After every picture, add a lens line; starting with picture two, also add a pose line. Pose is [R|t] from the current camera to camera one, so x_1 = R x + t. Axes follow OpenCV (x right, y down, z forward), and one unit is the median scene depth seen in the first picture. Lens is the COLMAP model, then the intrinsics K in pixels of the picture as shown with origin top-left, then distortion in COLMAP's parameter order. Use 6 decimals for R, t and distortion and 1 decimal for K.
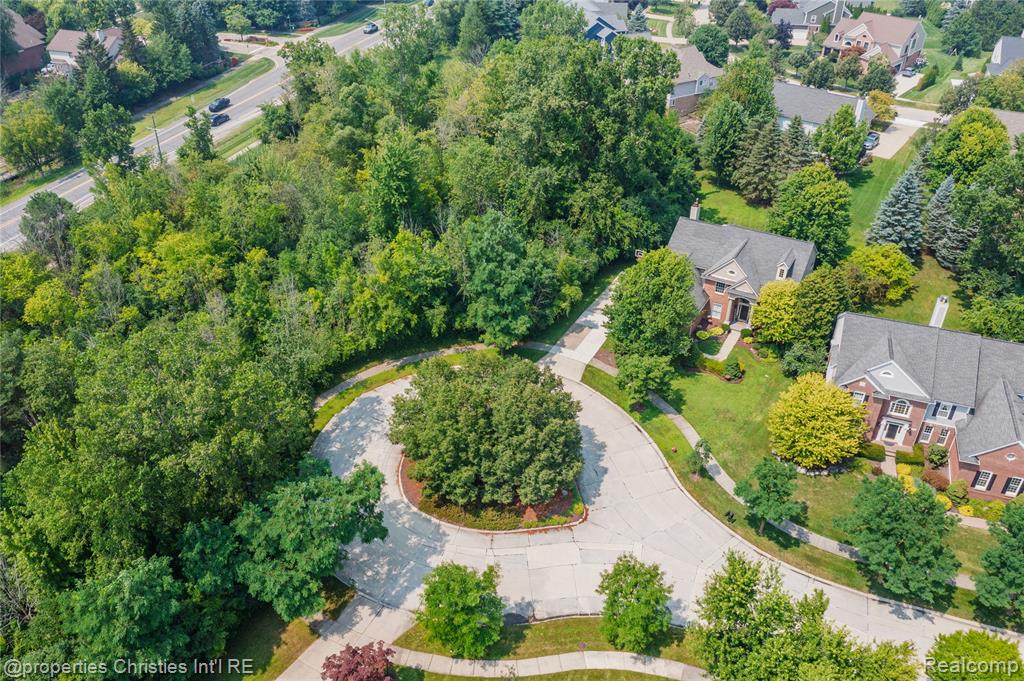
lens RADIAL K [[795.0, 0, 512.0], [0, 795.0, 340.5], [0, 0, 1]] dist [-0.008510, -0.003487]
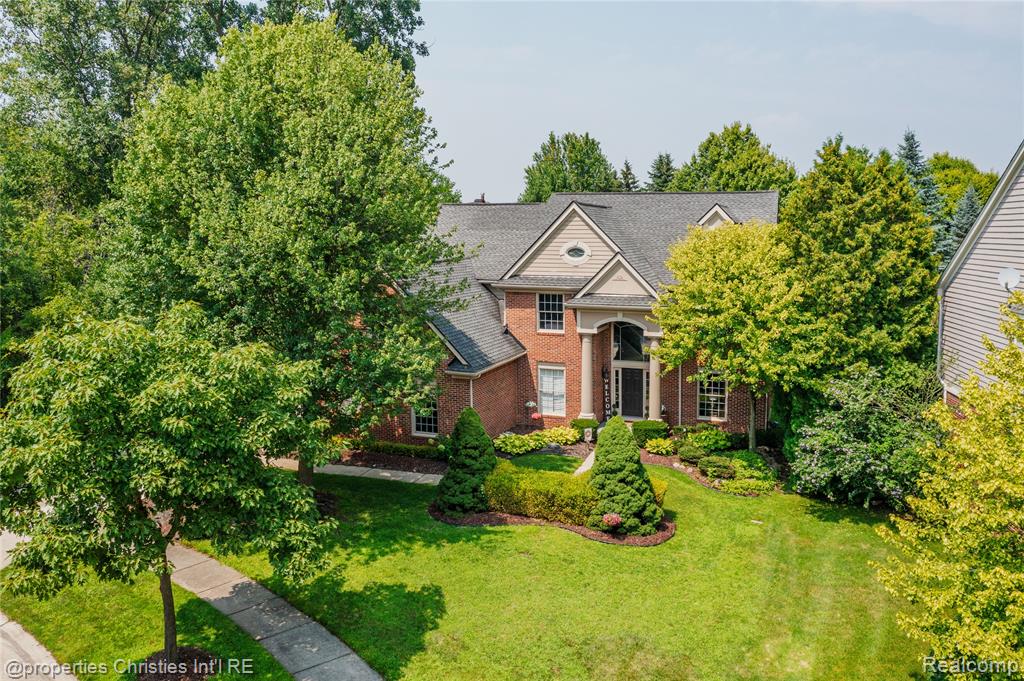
lens RADIAL K [[795.0, 0, 512.0], [0, 795.0, 340.5], [0, 0, 1]] dist [-0.008510, -0.003487]
pose [[0.984517, -0.029304, 0.172822, 0.188193], [0.105351, 0.886909, -0.449771, 0.095936], [-0.140097, 0.461015, 0.876264, 0.716484]]
